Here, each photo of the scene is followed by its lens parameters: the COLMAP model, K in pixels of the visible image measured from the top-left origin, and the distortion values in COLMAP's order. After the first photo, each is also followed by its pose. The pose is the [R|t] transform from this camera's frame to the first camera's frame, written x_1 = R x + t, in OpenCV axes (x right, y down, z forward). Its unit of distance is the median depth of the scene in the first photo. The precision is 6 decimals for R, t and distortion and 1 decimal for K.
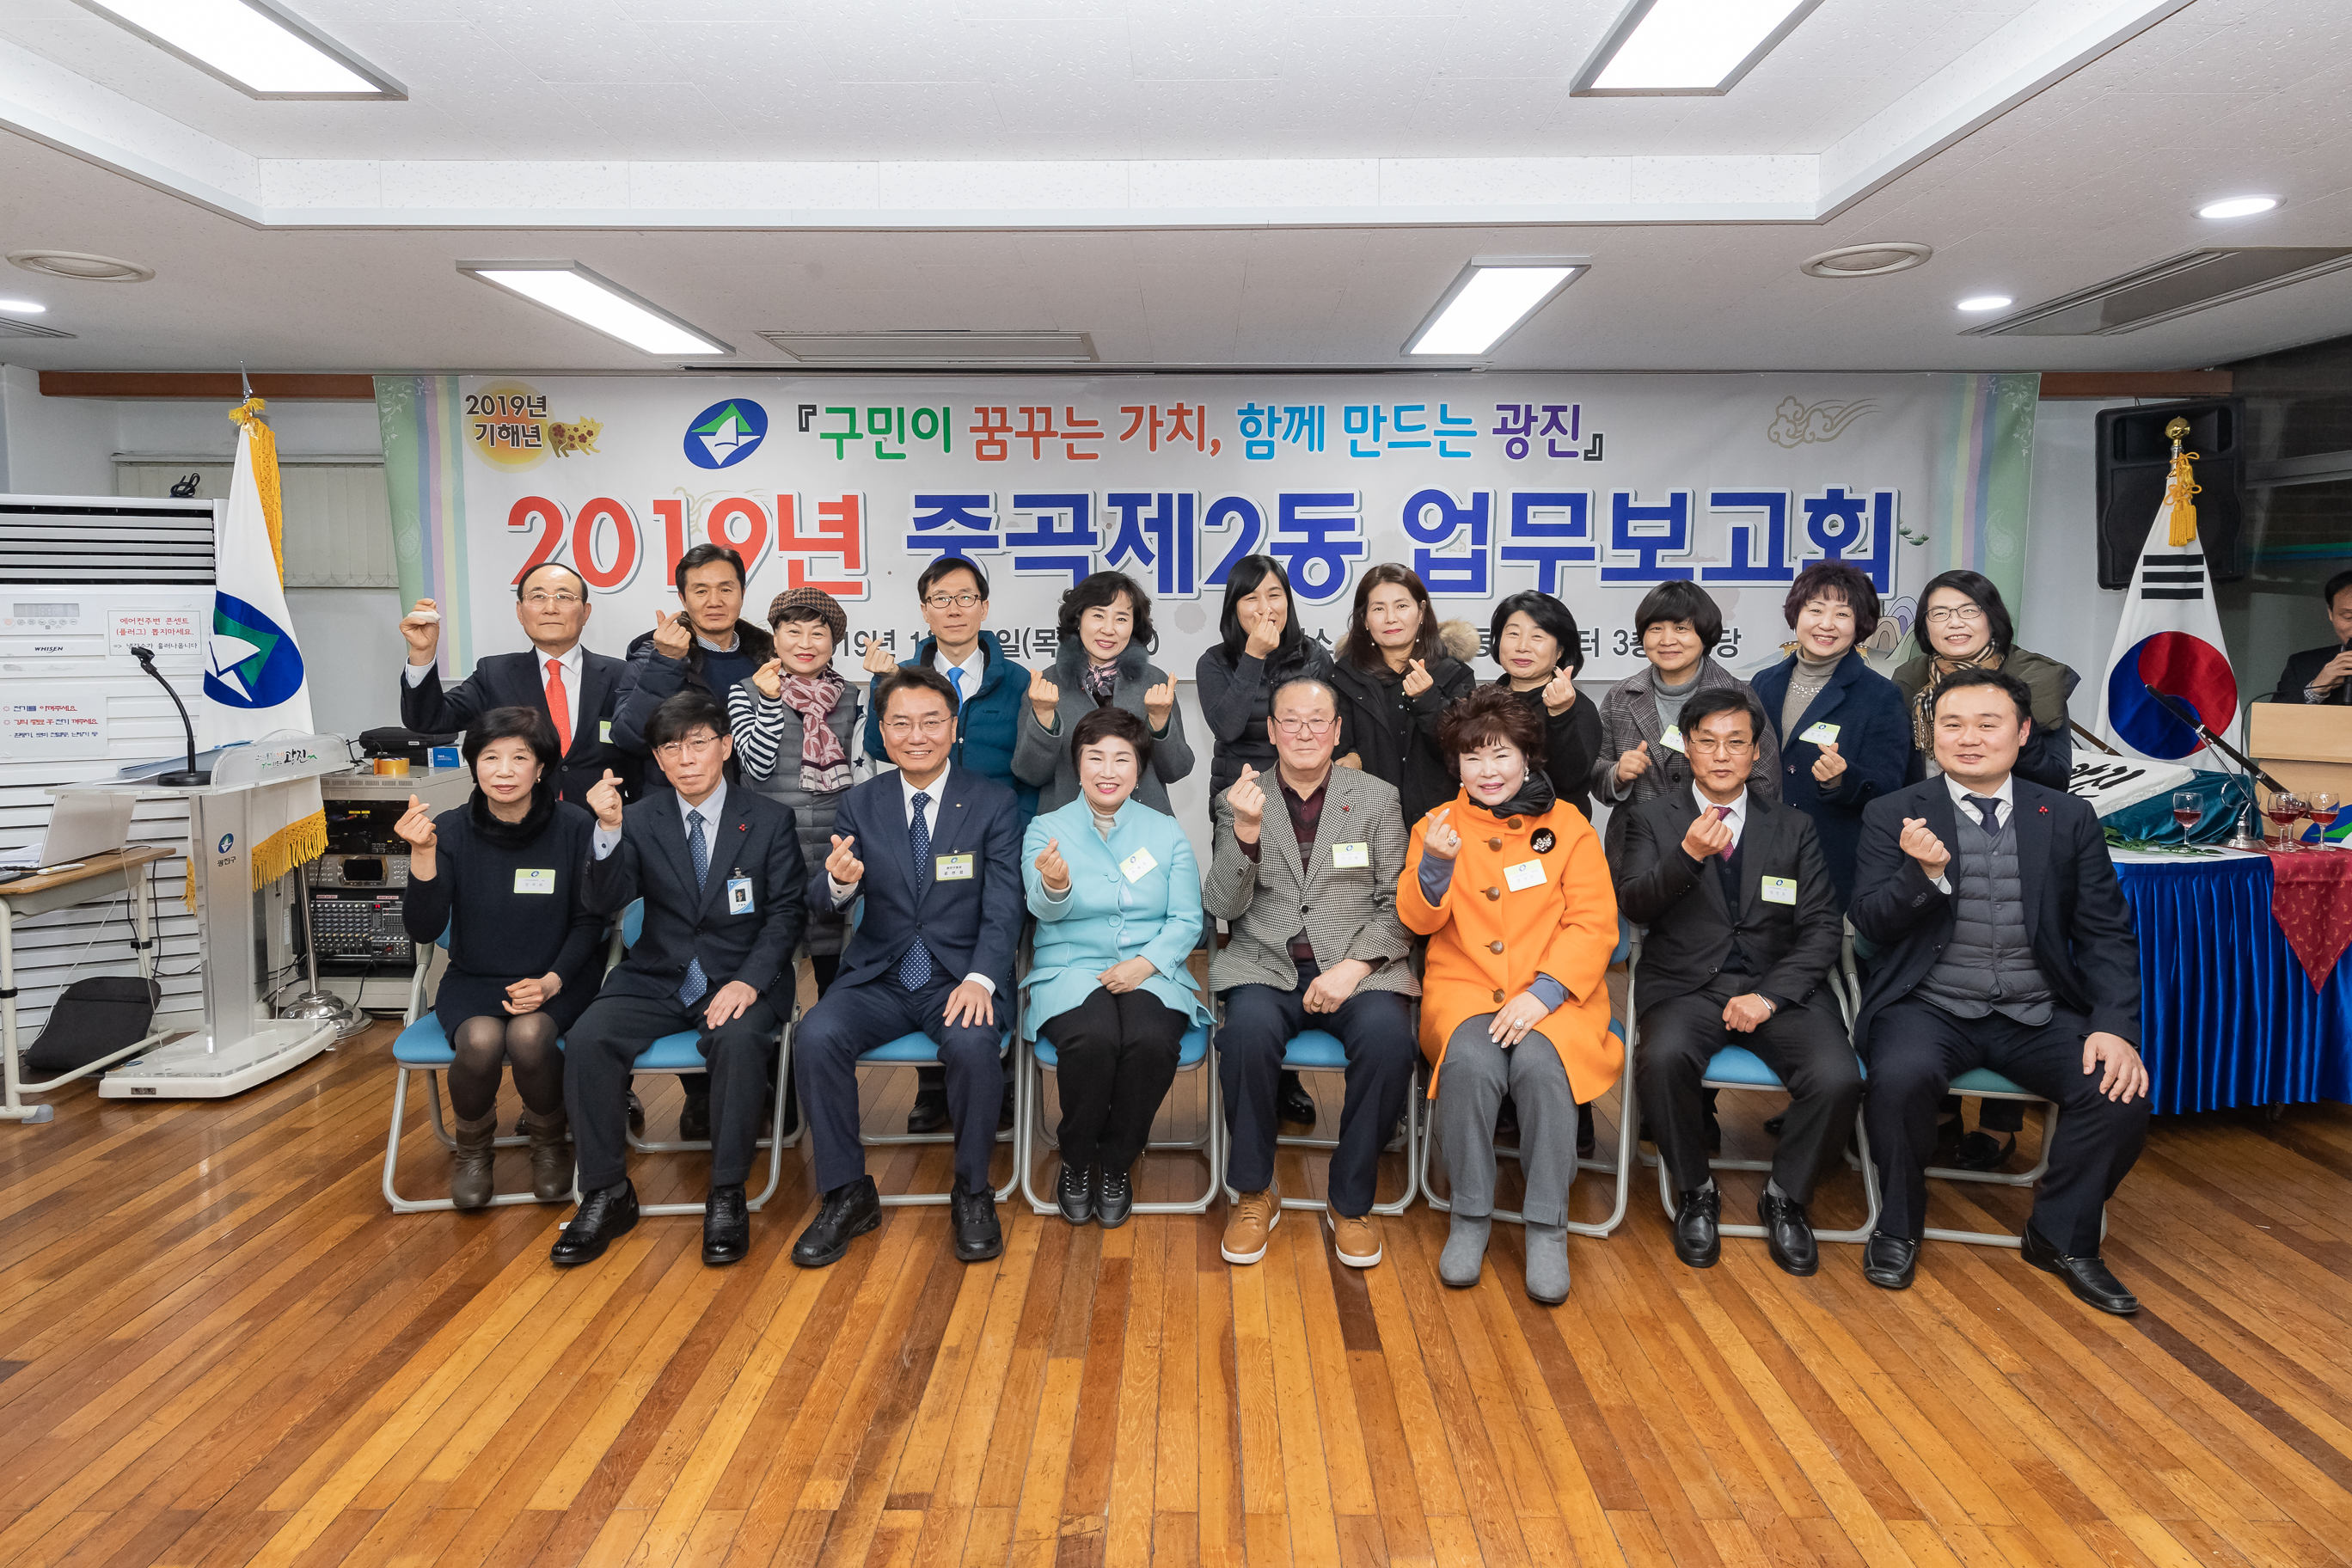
lens RADIAL K [[1336.9, 0, 1175.5], [0, 1336.9, 713.0], [0, 0, 1]] dist [0.005792, 0.001380]
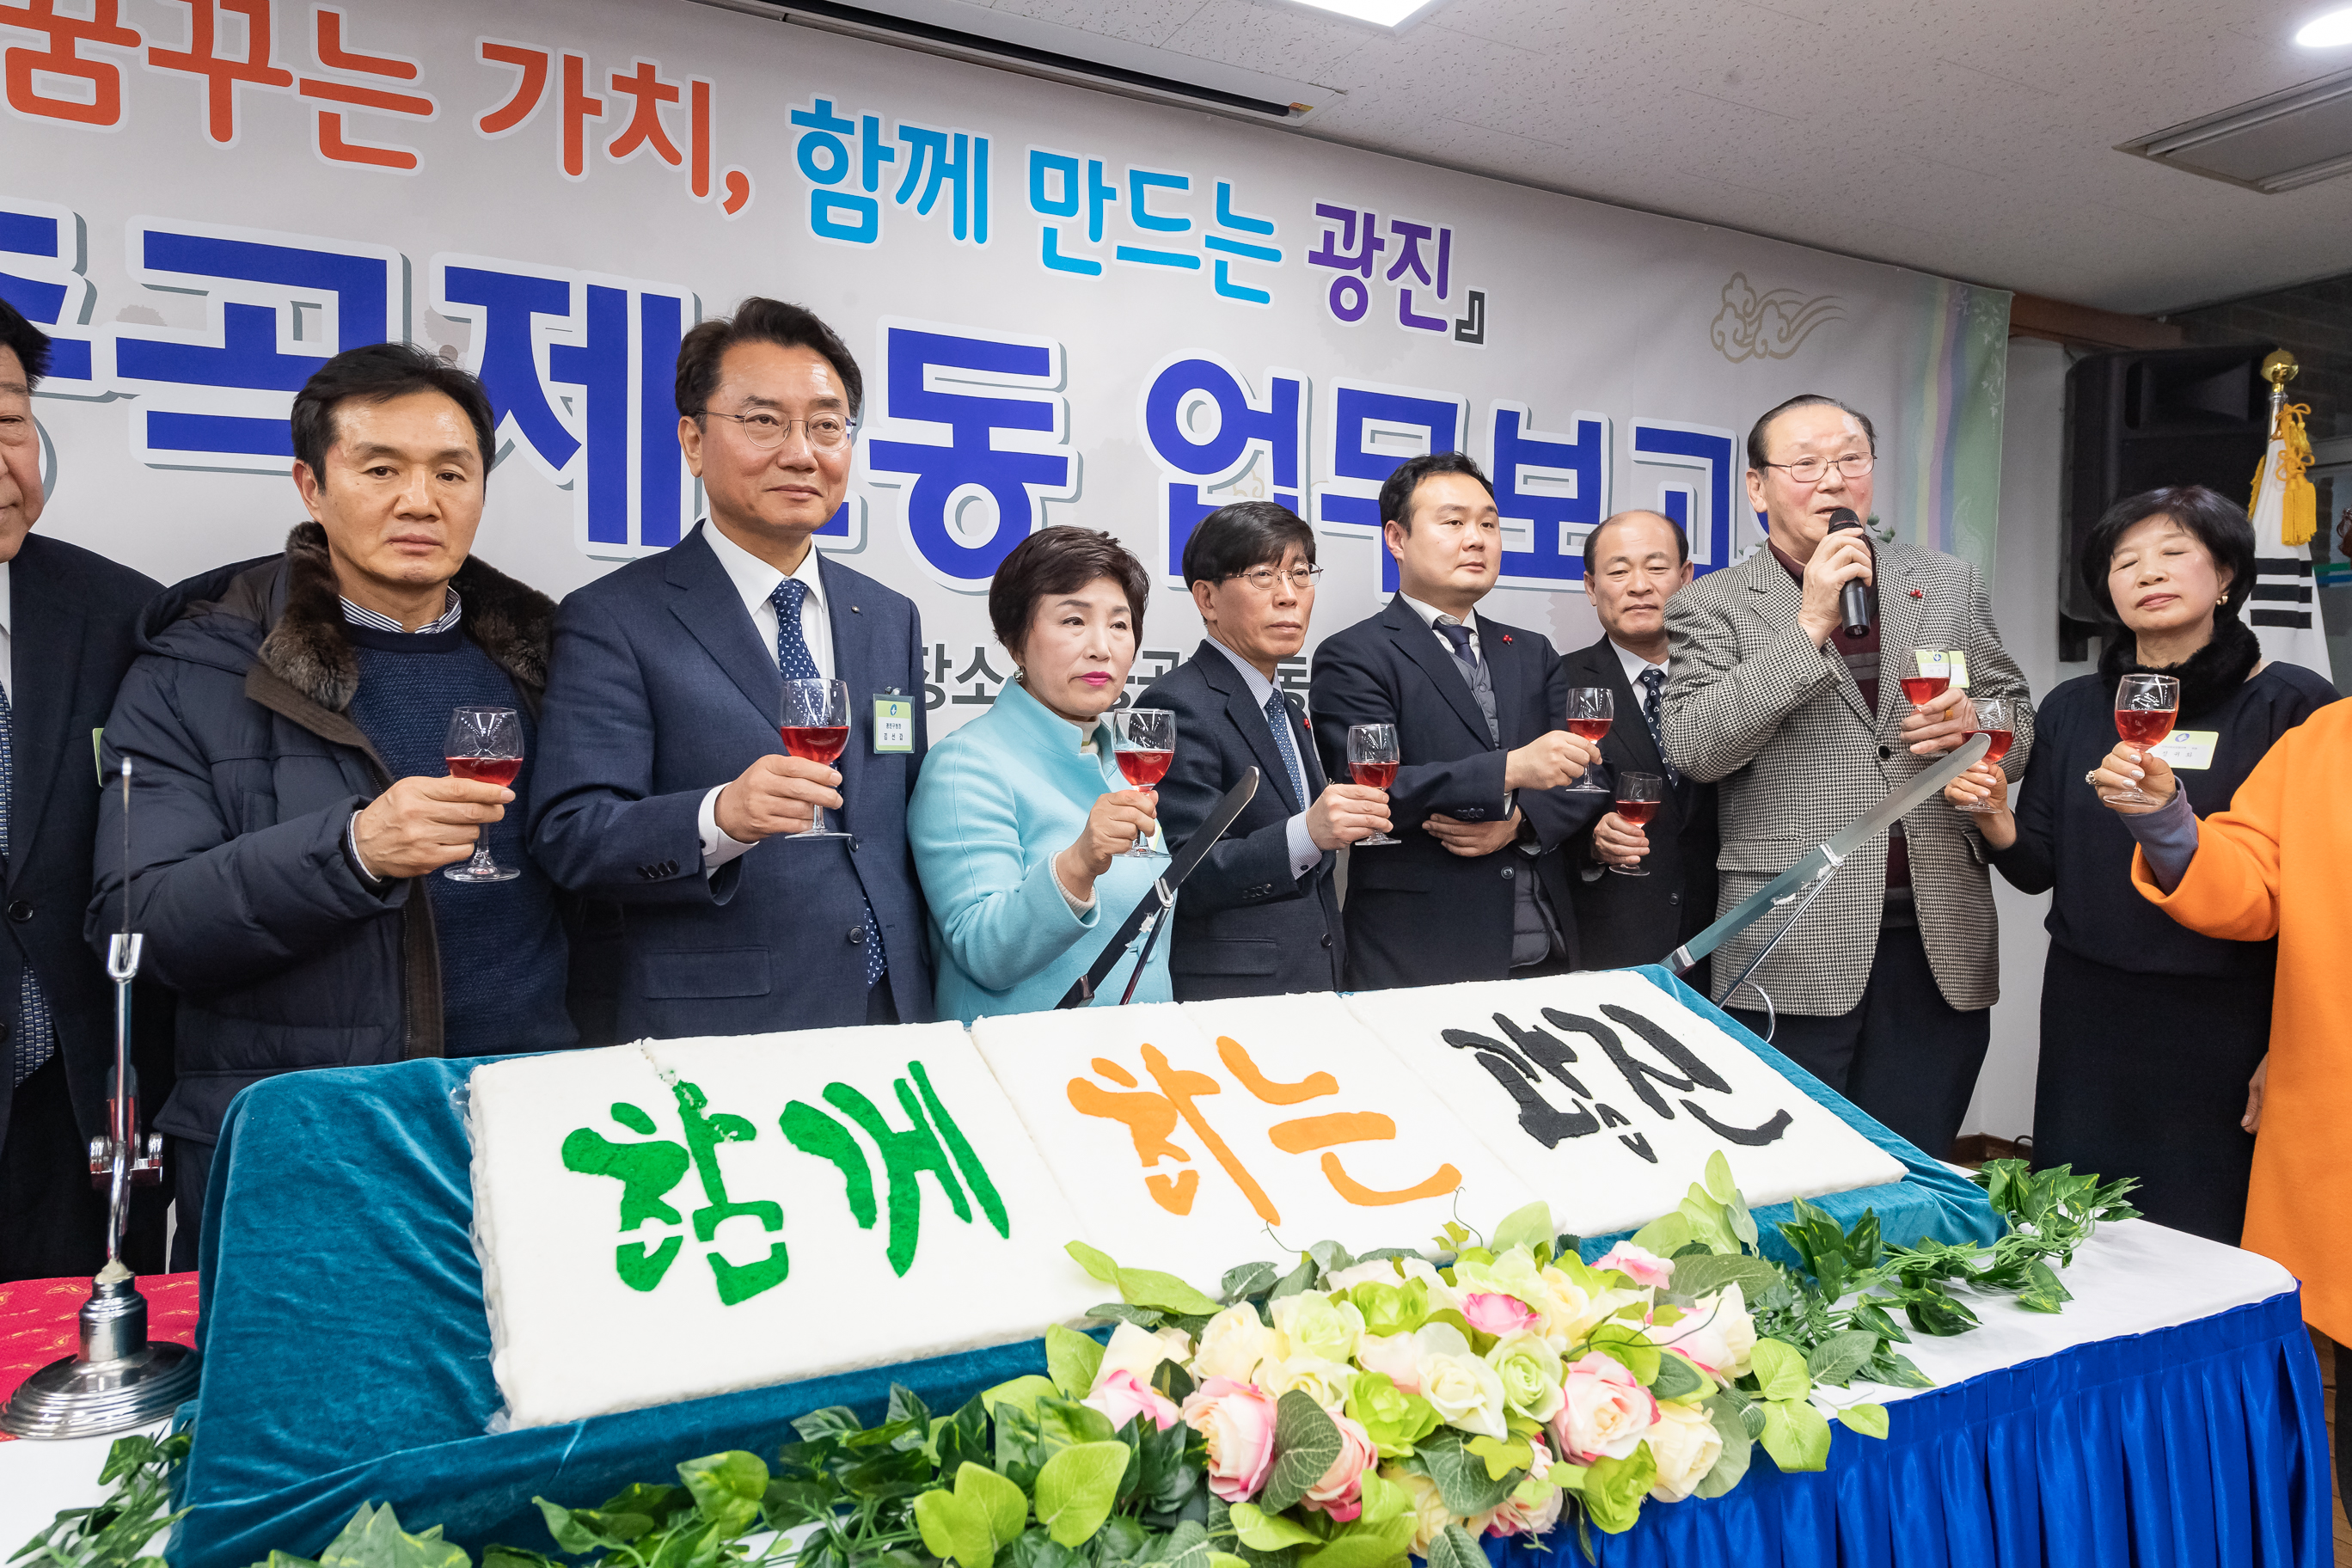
lens RADIAL K [[1543.9, 0, 1169.2], [0, 1543.9, 782.9], [0, 0, 1]] dist [0.025130, -0.019942]
pose [[0.881713, -0.007890, 0.471720, -0.078695], [0.027847, 0.998987, -0.035341, 0.001740], [-0.470963, 0.044297, 0.881040, 0.530503]]
